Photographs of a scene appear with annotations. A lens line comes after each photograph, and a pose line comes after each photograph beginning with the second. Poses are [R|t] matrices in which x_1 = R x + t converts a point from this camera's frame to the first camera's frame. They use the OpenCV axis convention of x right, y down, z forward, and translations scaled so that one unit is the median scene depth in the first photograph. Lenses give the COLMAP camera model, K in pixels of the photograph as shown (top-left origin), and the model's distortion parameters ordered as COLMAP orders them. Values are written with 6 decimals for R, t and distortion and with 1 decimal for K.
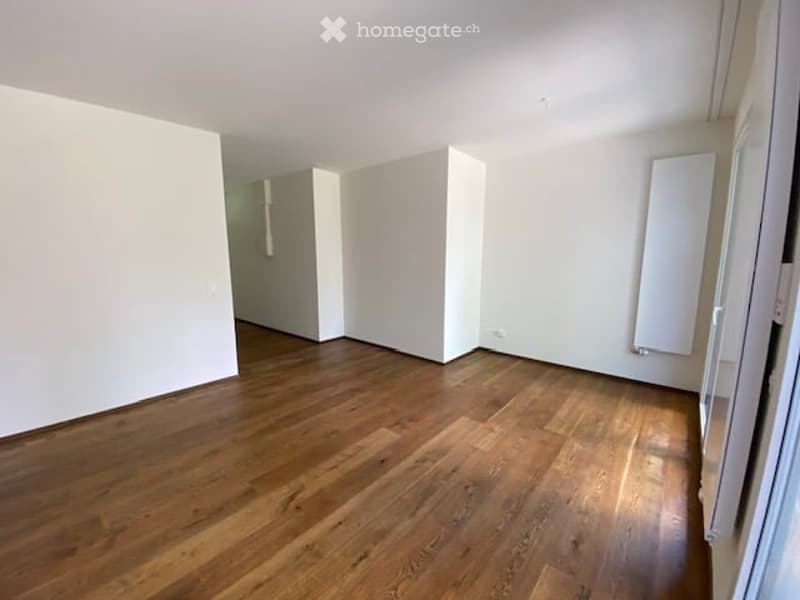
lens RADIAL K [[327.5, 0, 401.3], [0, 327.5, 298.0], [0, 0, 1]] dist [-0.000256, -0.012570]
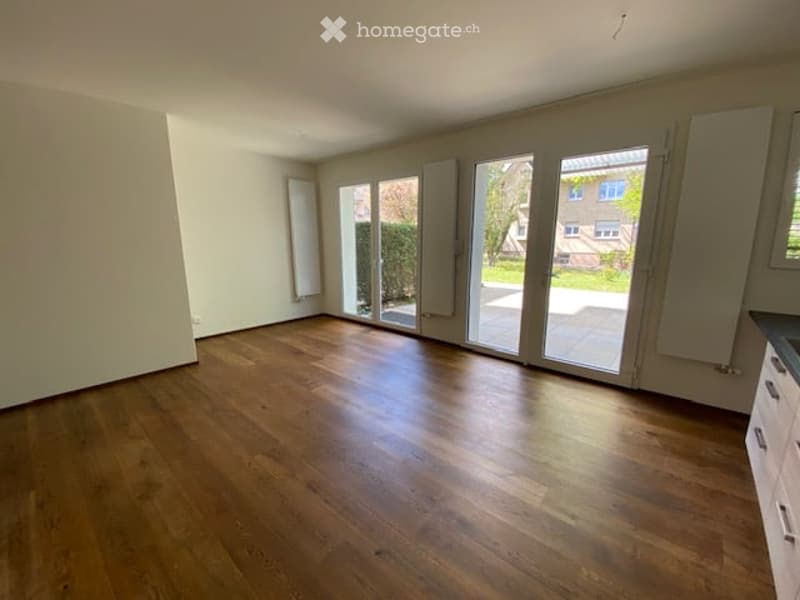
lens RADIAL K [[327.5, 0, 396.4], [0, 327.5, 304.8], [0, 0, 1]] dist [-0.000256, -0.012570]
pose [[0.013278, -0.202364, 0.979220, -0.890595], [0.146826, 0.969086, 0.198279, -0.064474], [-0.989073, 0.141143, 0.042580, 0.484719]]
